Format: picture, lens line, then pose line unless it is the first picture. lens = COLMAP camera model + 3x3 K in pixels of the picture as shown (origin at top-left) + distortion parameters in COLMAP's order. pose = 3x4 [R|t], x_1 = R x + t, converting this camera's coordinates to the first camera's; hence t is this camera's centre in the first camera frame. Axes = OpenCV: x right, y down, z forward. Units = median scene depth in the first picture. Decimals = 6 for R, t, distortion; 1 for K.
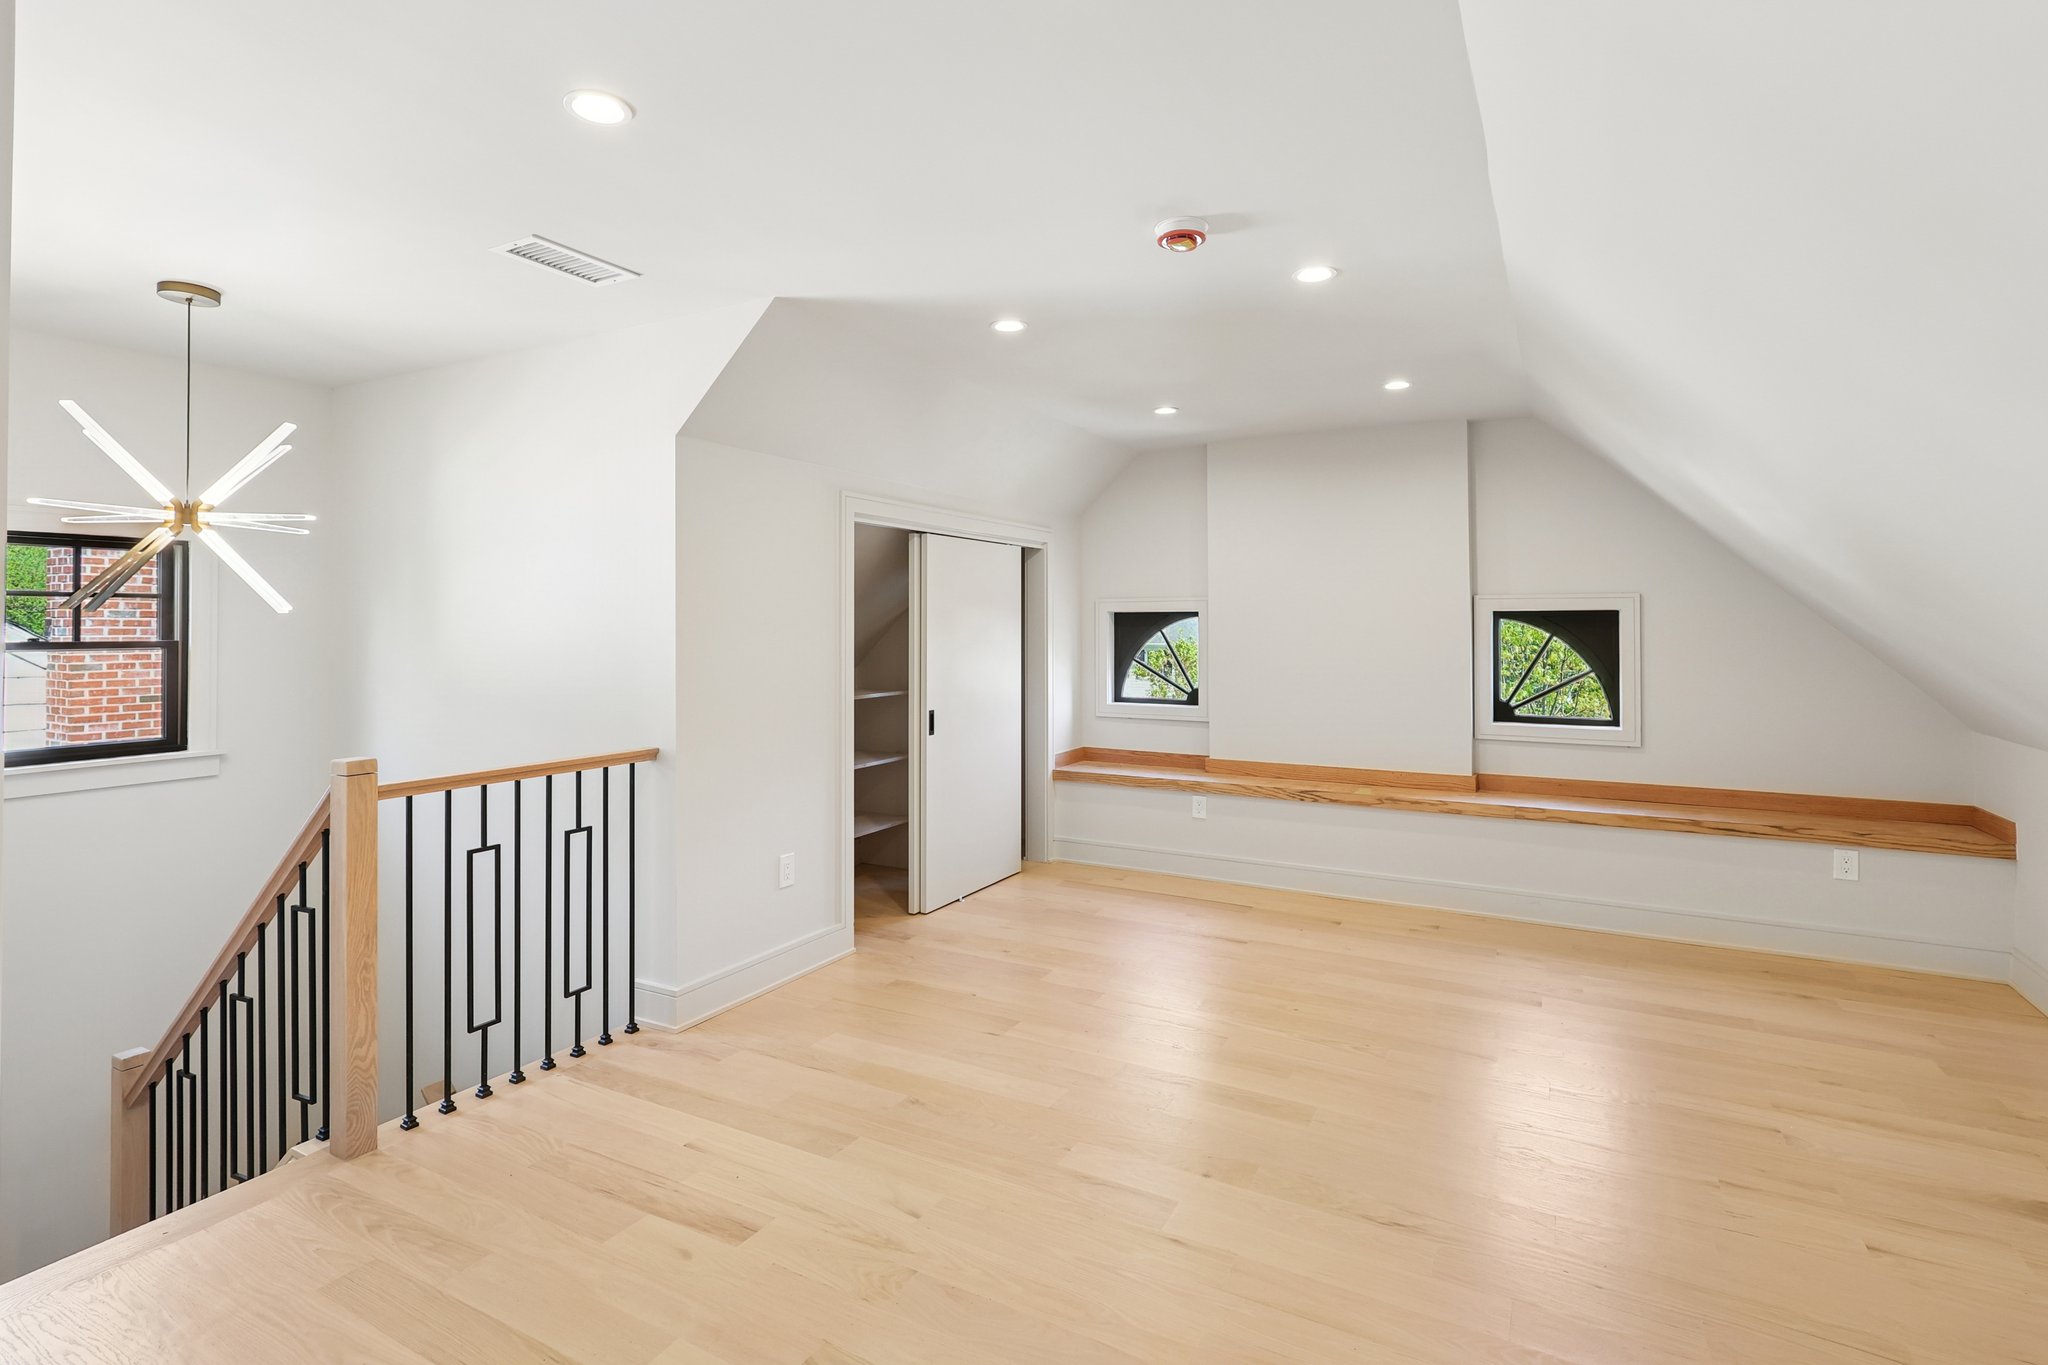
lens RADIAL K [[988.5, 0, 1024.6], [0, 988.5, 628.7], [0, 0, 1]] dist [-0.012021, -0.000136]
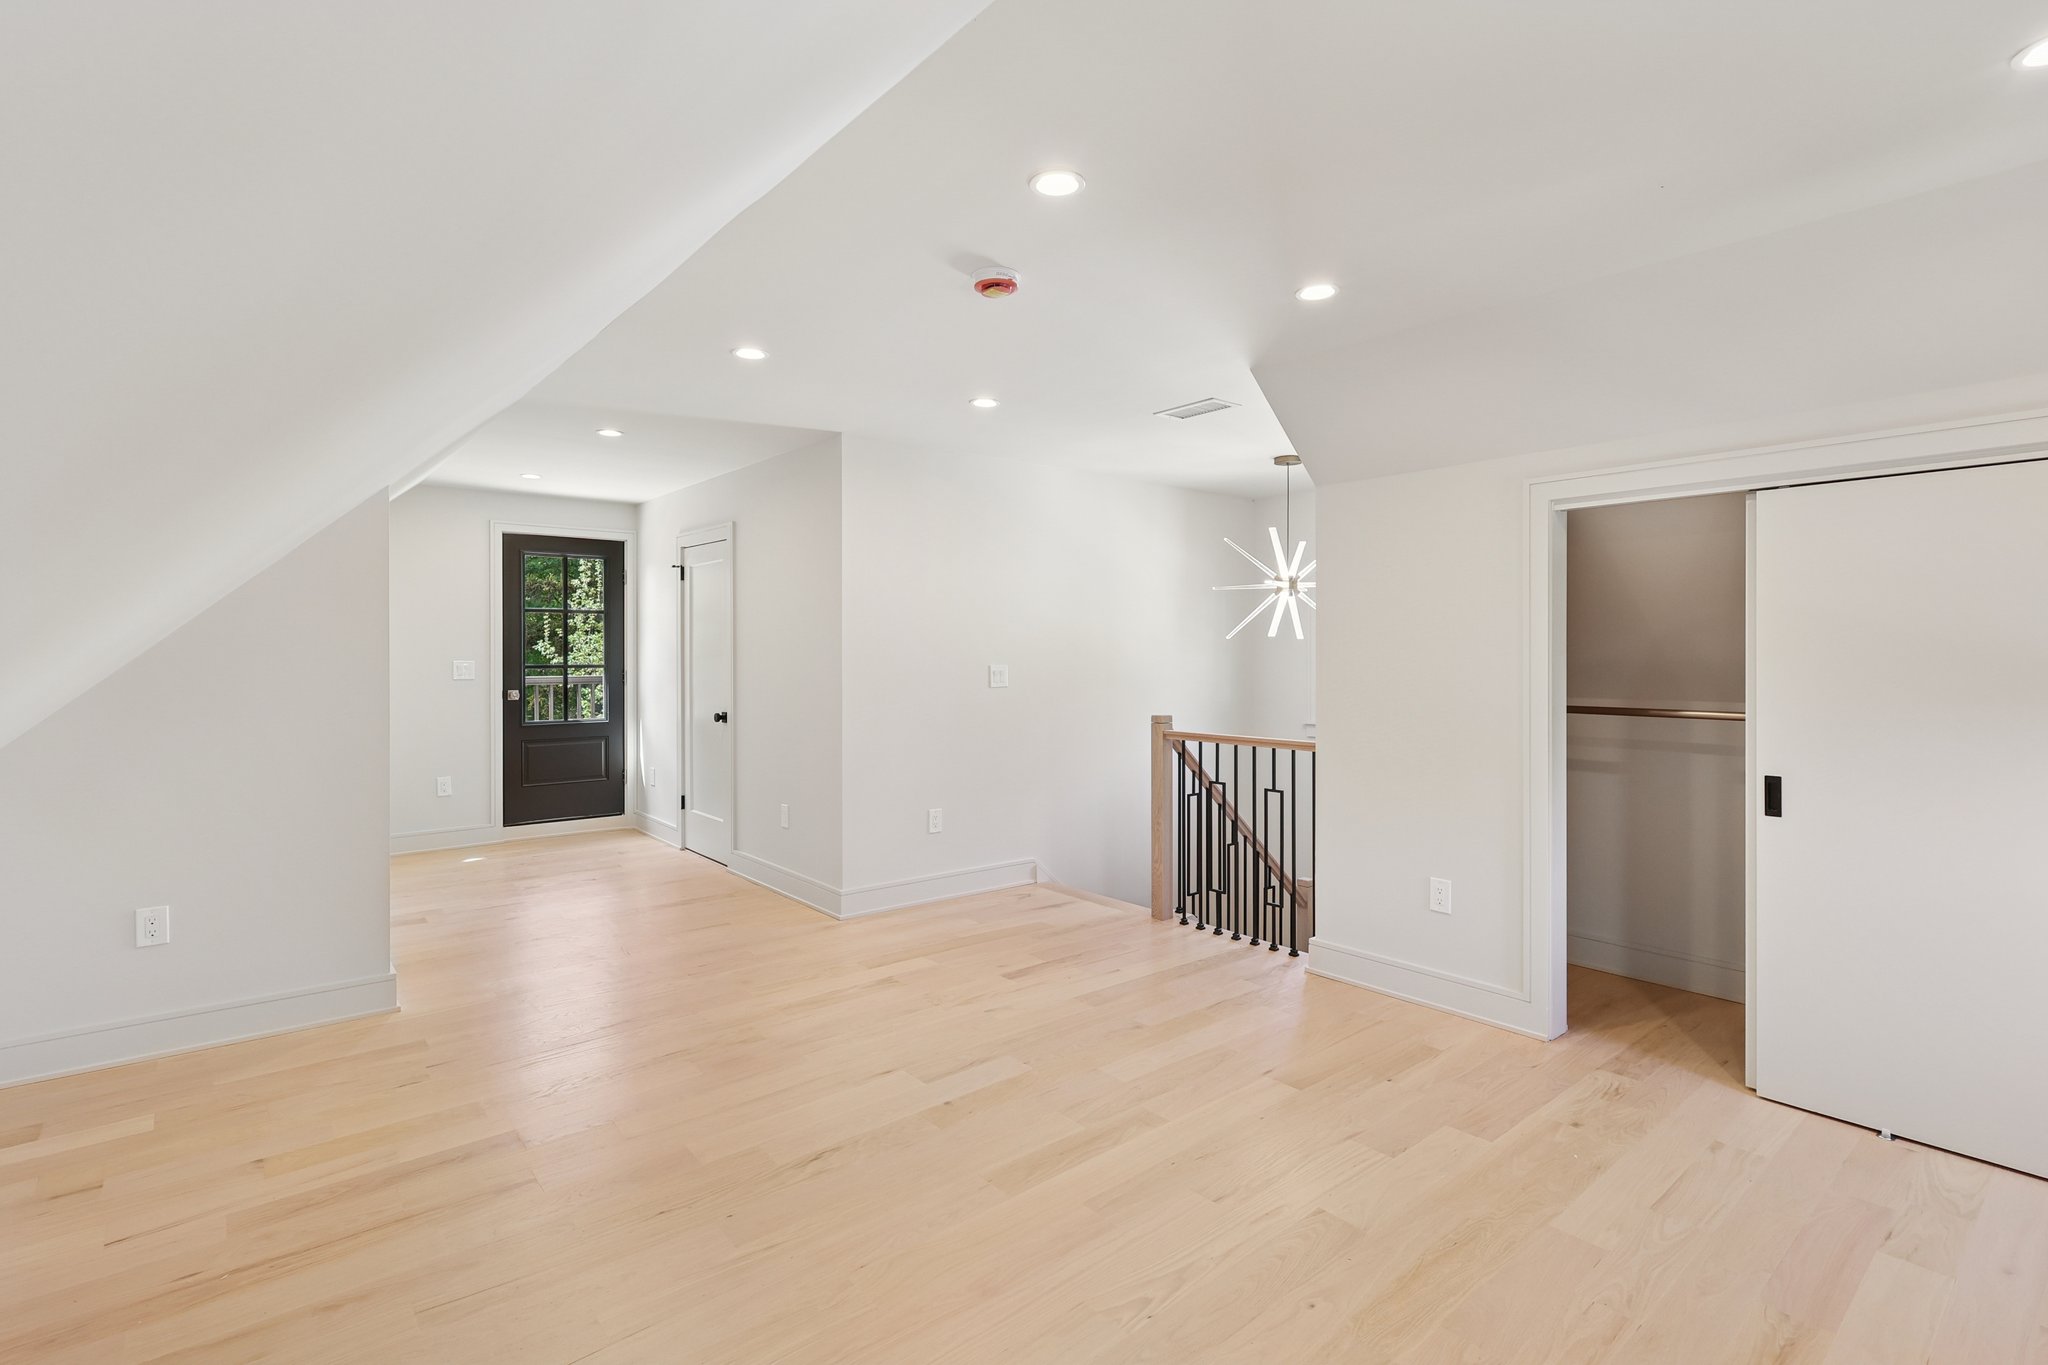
lens RADIAL K [[975.7, 0, 1024.7], [0, 975.7, 691.4], [0, 0, 1]] dist [-0.010180, 0.012389]
pose [[-0.368515, 0.042511, -0.928649, 0.987547], [0.003315, 0.999008, 0.044416, 0.001573], [0.929616, 0.013290, -0.368290, 1.217626]]
